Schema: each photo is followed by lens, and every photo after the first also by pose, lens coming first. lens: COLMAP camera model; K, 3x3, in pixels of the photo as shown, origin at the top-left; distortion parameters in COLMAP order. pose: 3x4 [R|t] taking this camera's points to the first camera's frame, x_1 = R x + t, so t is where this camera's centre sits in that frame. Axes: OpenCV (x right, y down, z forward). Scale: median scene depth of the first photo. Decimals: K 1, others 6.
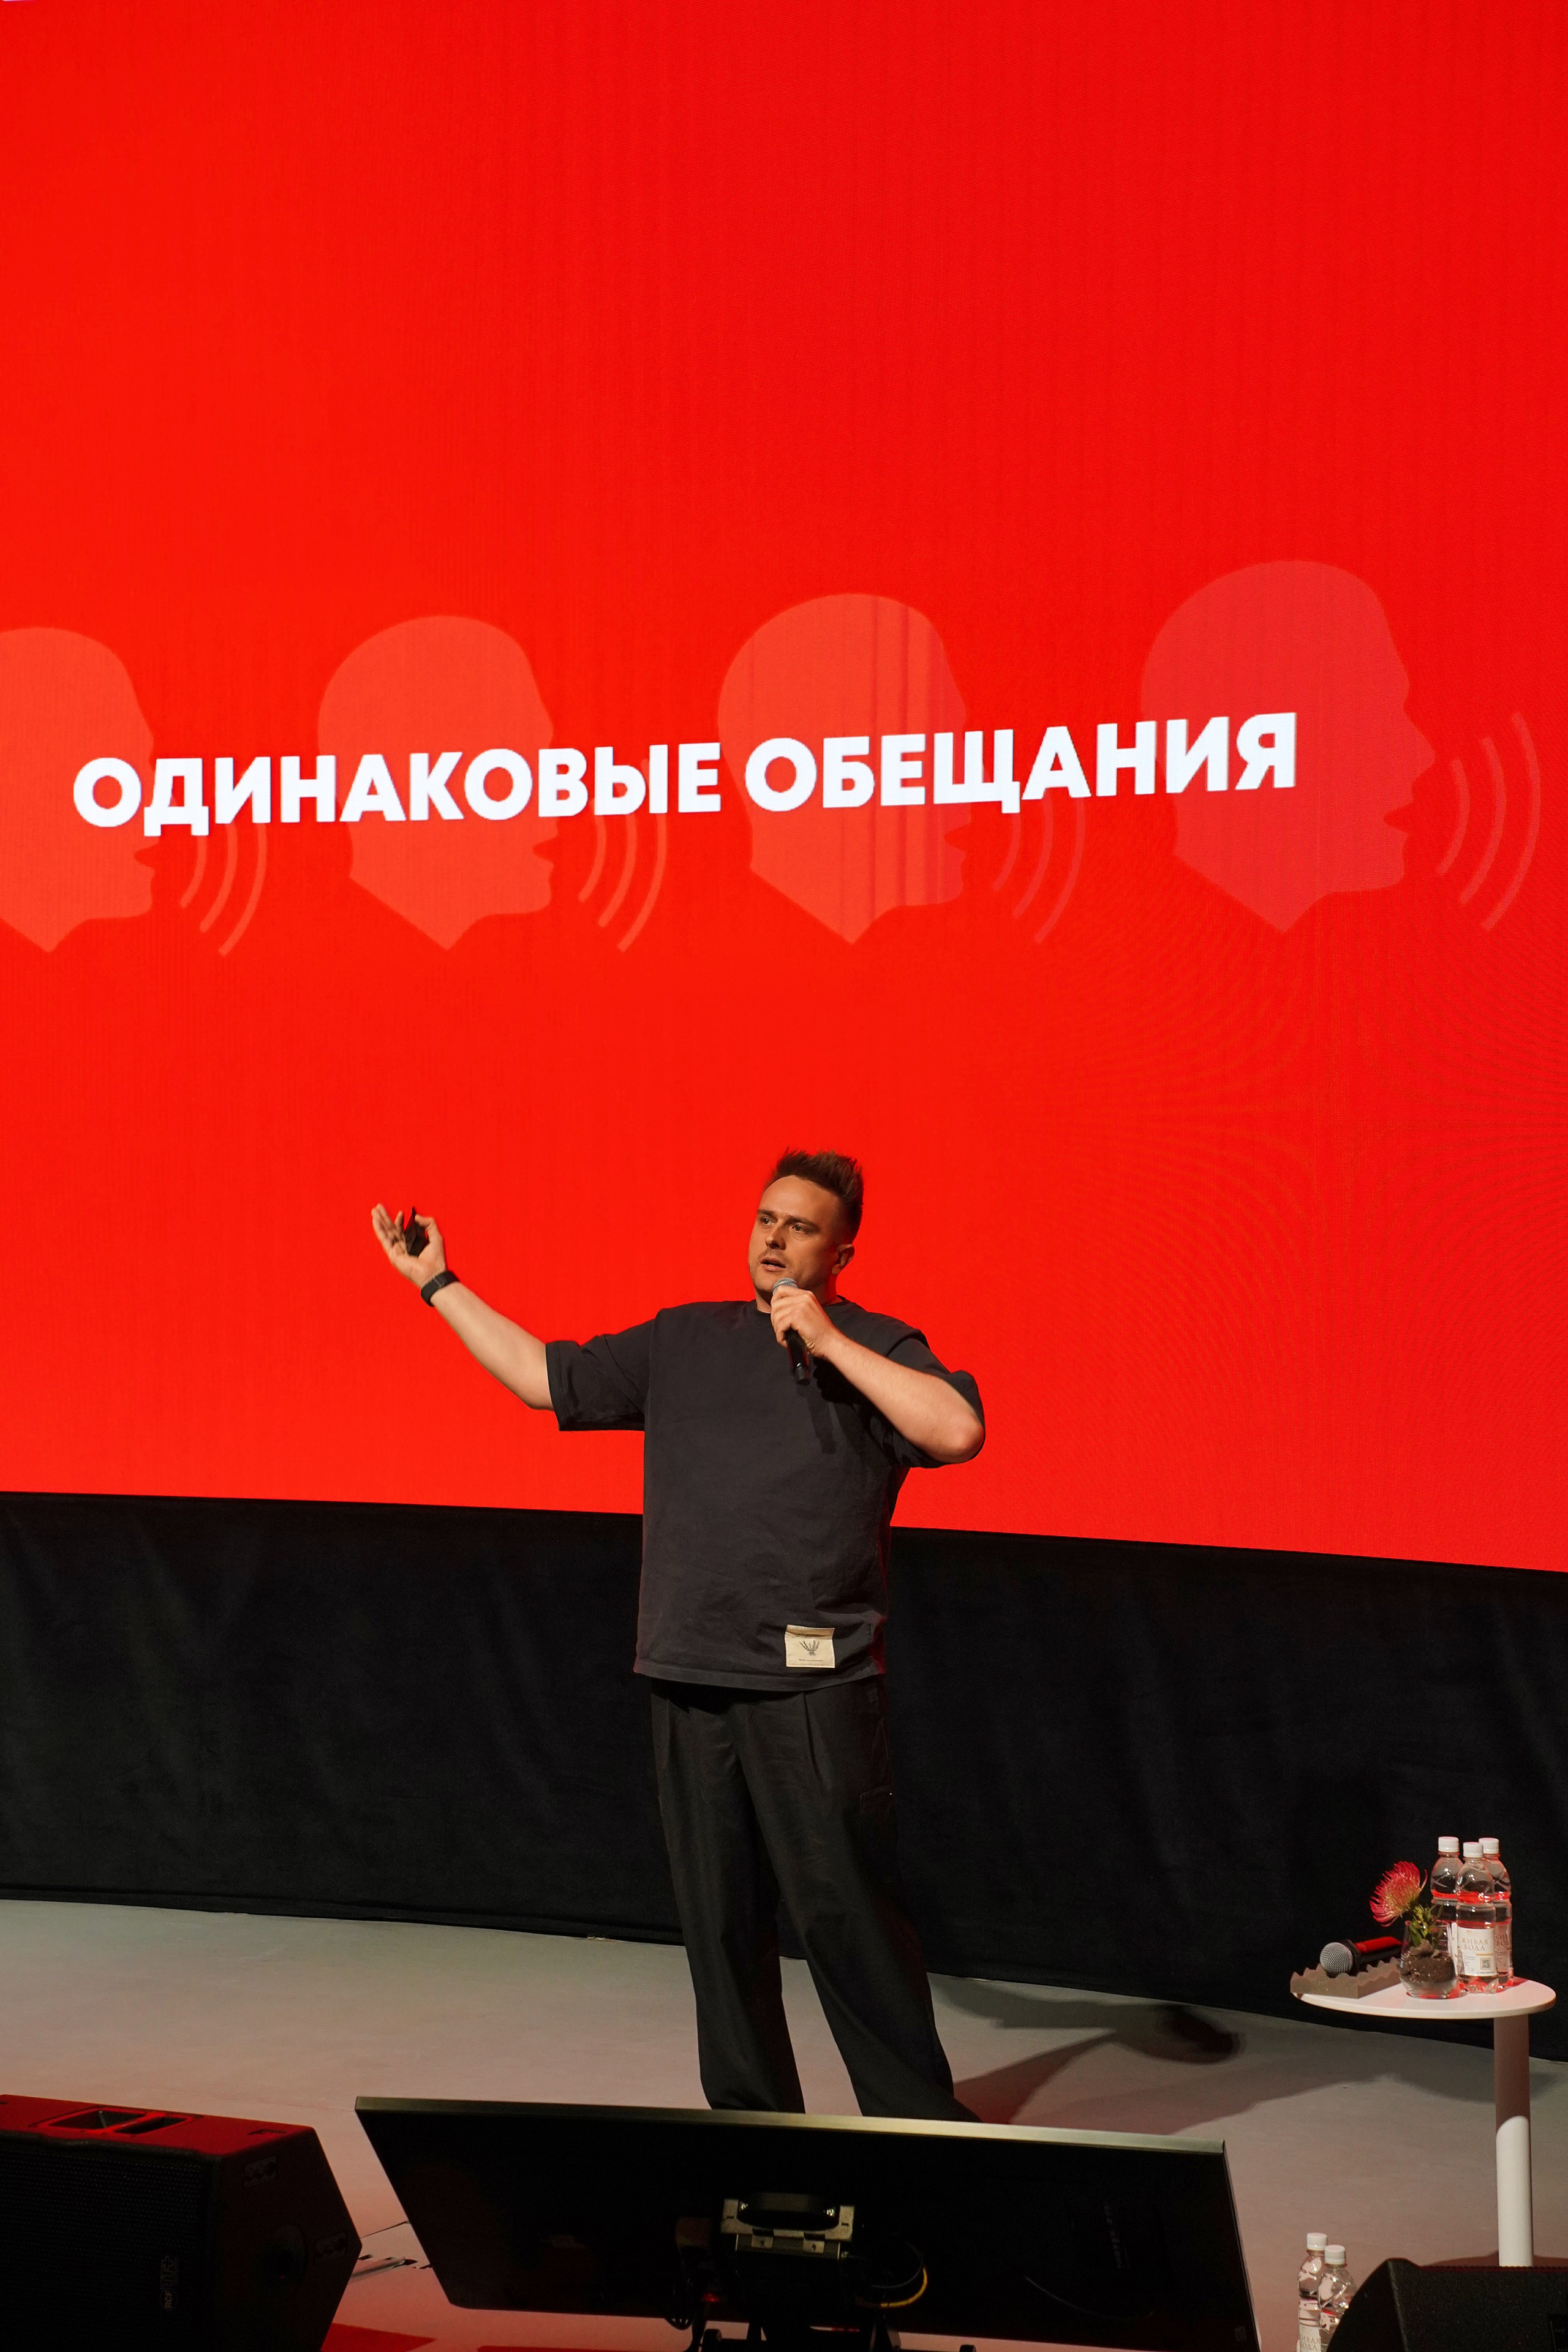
lens RADIAL K [[4788.8, 0, 786.2], [0, 4788.8, 1159.8], [0, 0, 1]] dist [0.605727, 0.000000]
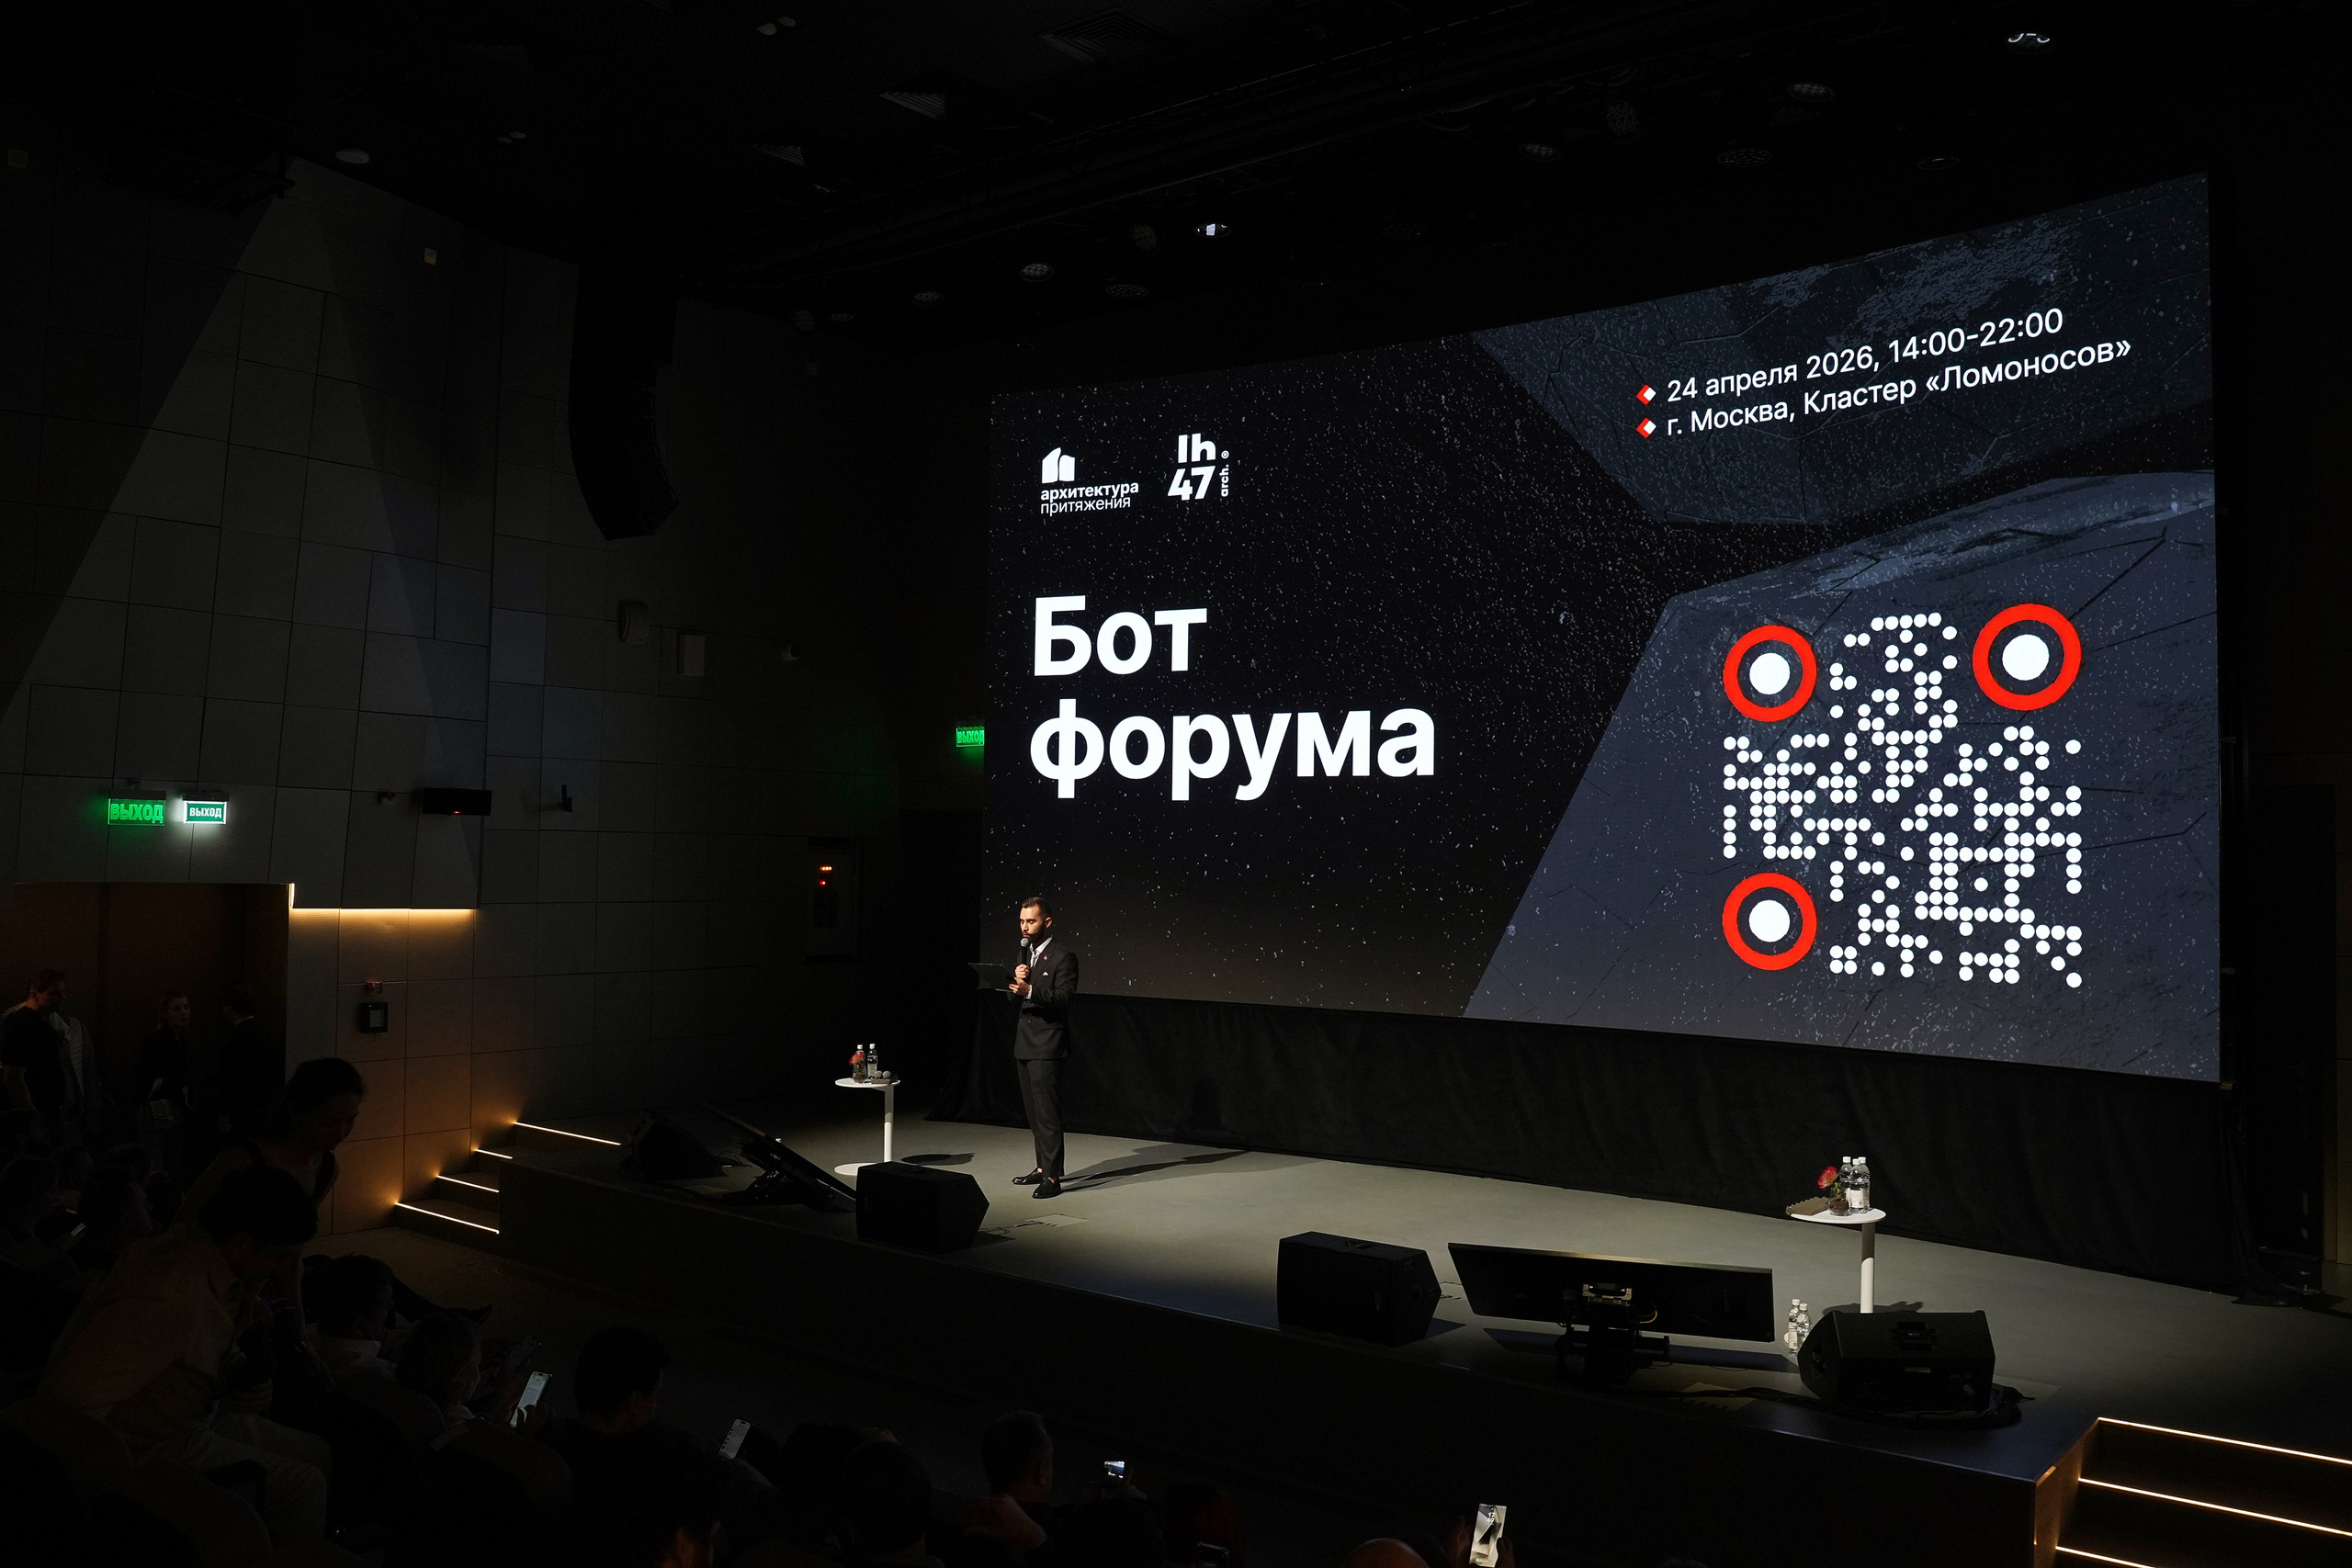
lens RADIAL K [[1890.0, 0, 1163.8], [0, 1890.0, 775.0], [0, 0, 1]] dist [-0.105925, 0.066186]
pose [[0.985732, 0.000278, -0.168324, -0.061981], [-0.007073, 0.999184, -0.039769, -0.027294], [0.168176, 0.040392, 0.984929, -0.071460]]
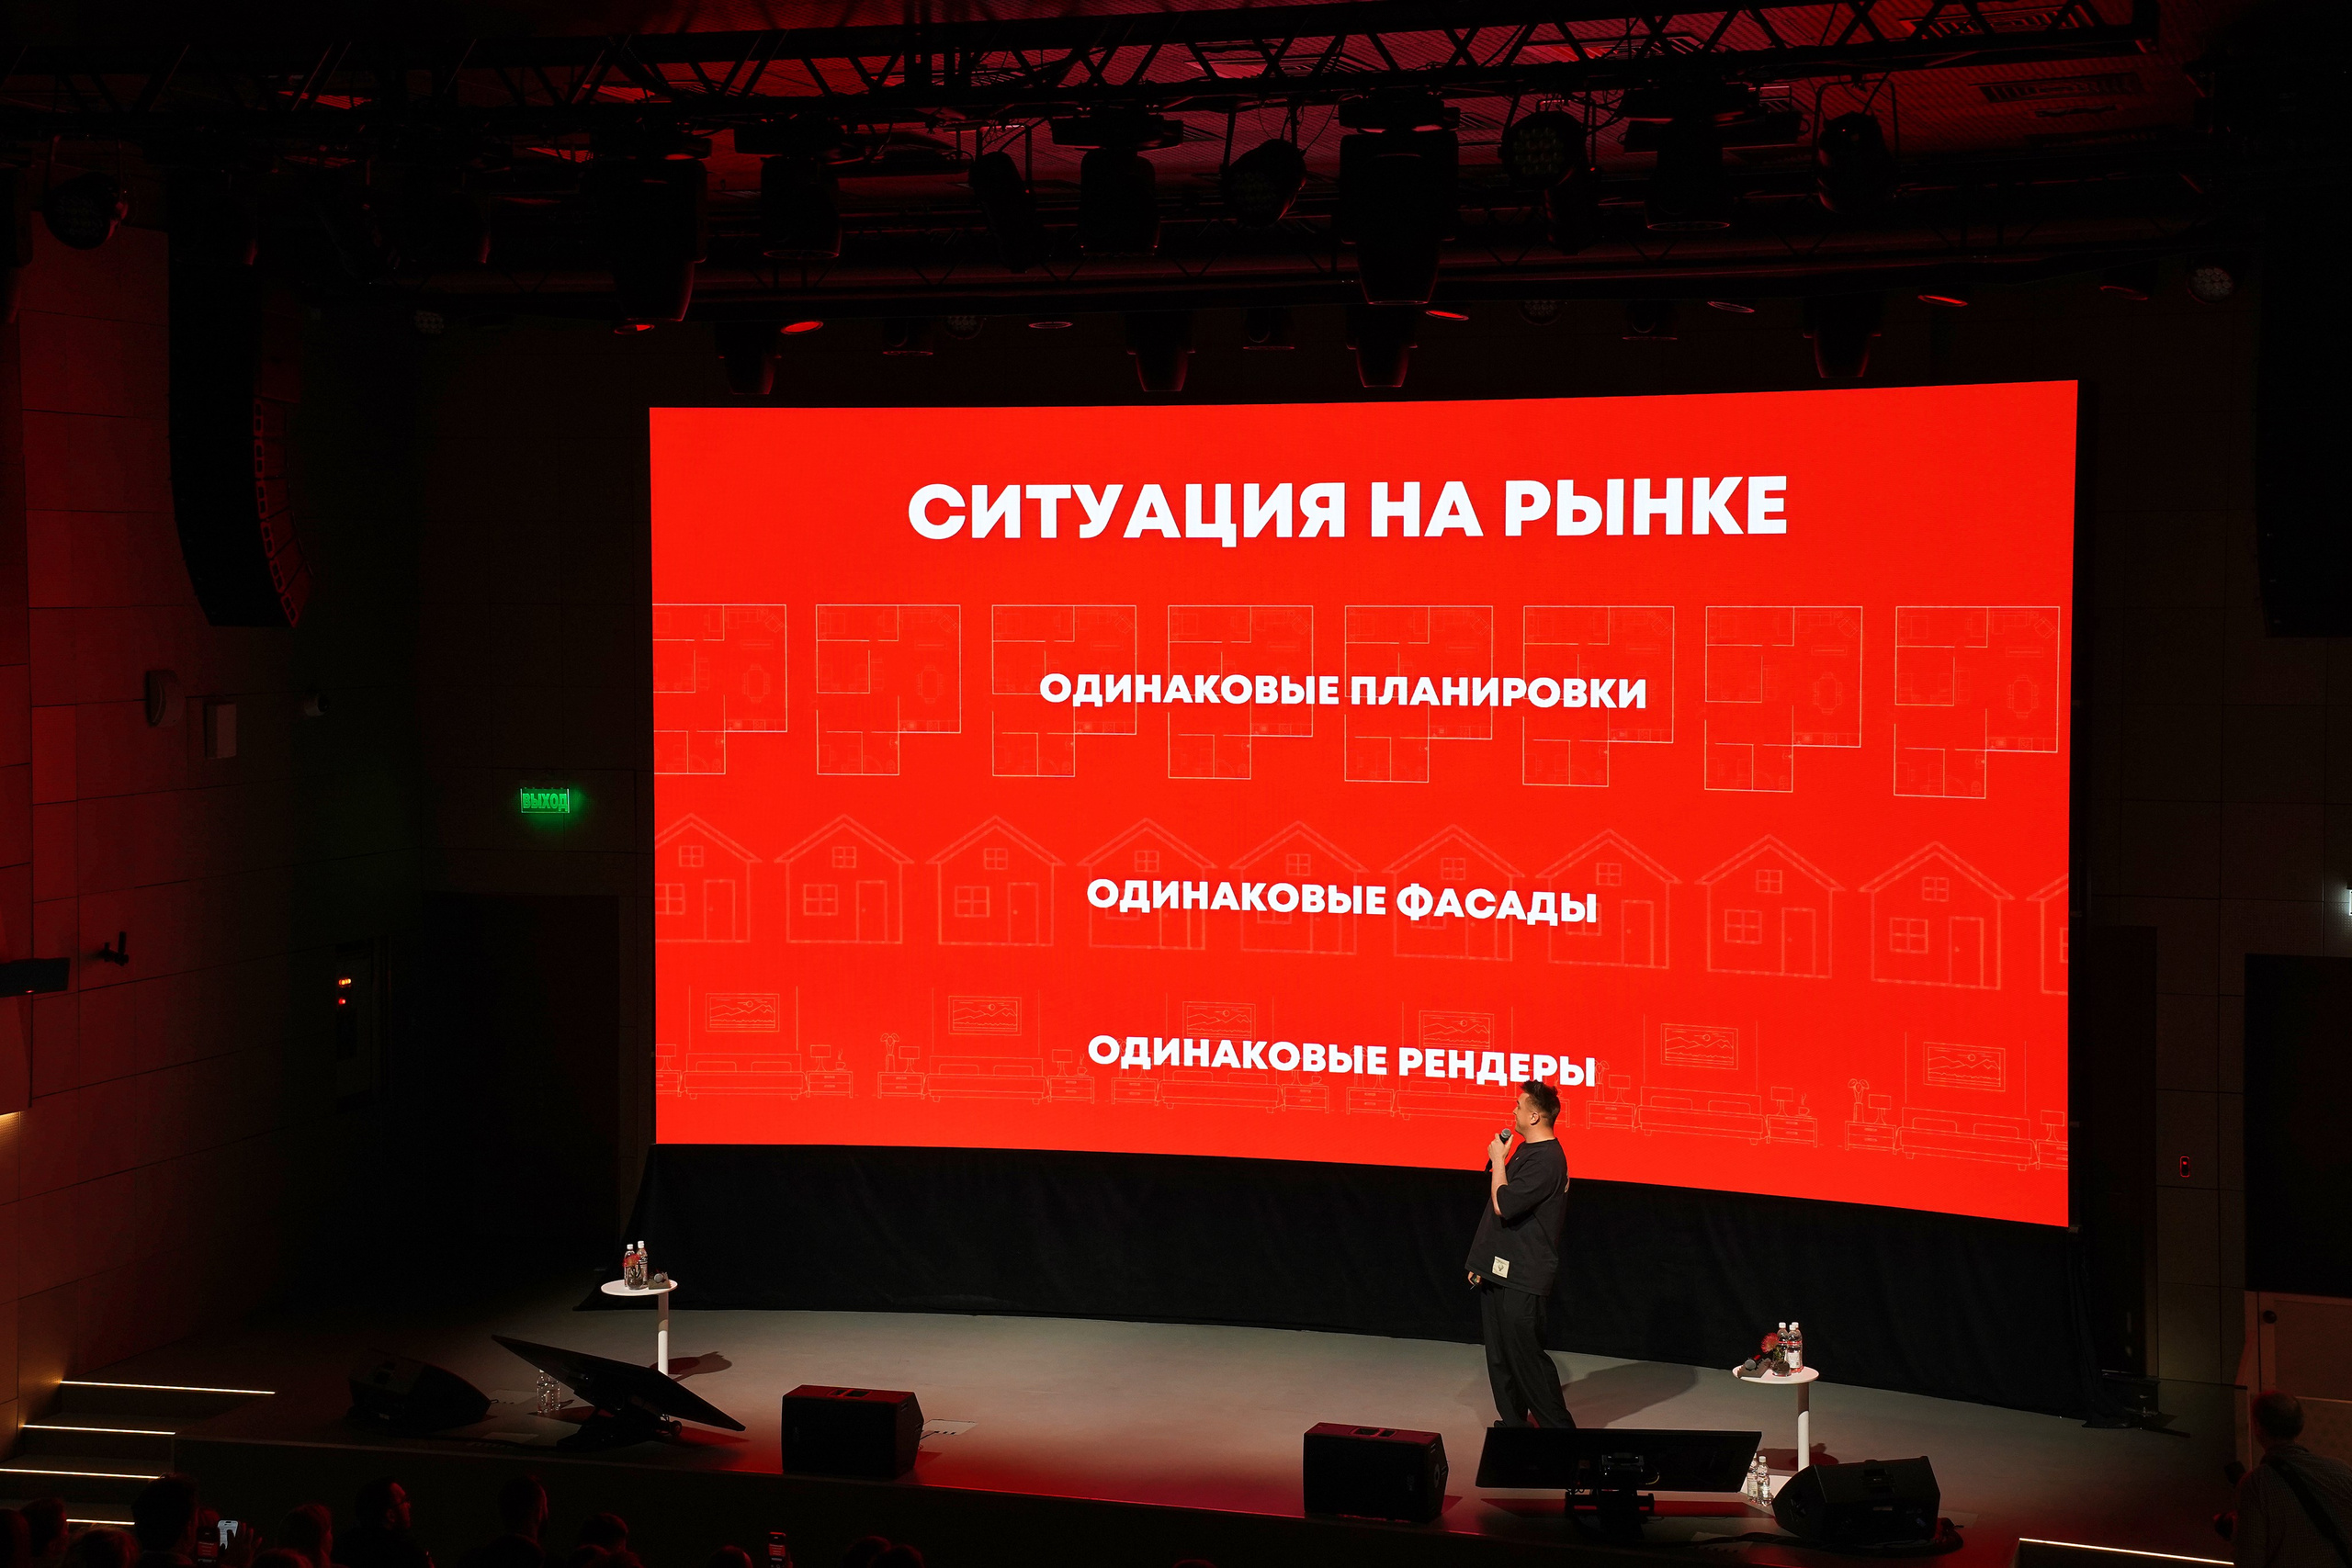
lens RADIAL K [[3724.3, 0, 1154.5], [0, 3724.3, 769.1], [0, 0, 1]] dist [0.356248, 0.000000]
pose [[0.982855, -0.020654, 0.183222, -0.678405], [0.009559, 0.998078, 0.061232, -0.356597], [-0.184134, -0.058431, 0.981163, -1.232357]]
